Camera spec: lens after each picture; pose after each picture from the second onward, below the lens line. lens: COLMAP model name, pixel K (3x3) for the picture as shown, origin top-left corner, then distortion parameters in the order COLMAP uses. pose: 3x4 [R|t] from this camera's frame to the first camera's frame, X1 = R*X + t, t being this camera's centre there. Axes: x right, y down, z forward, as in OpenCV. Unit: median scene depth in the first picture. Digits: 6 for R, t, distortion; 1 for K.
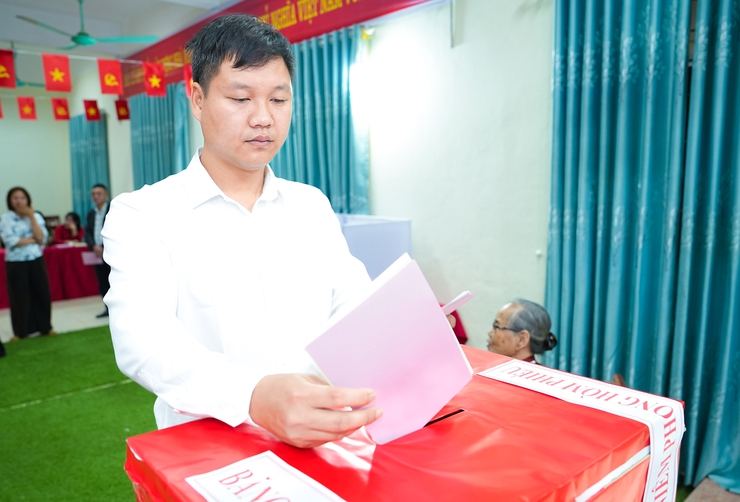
lens RADIAL K [[584.5, 0, 364.7], [0, 584.5, 286.5], [0, 0, 1]] dist [-0.014489, 0.014236]
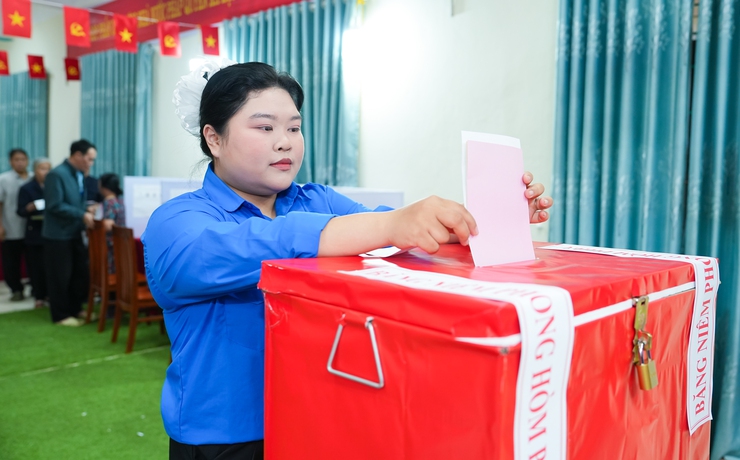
lens RADIAL K [[667.8, 0, 372.9], [0, 667.8, 228.1], [0, 0, 1]] dist [0.057151, 0.013548]
pose [[0.996378, 0.035266, 0.077374, -0.068210], [-0.026894, 0.993929, -0.106687, 0.079343], [-0.080667, 0.104219, 0.991278, -0.082411]]
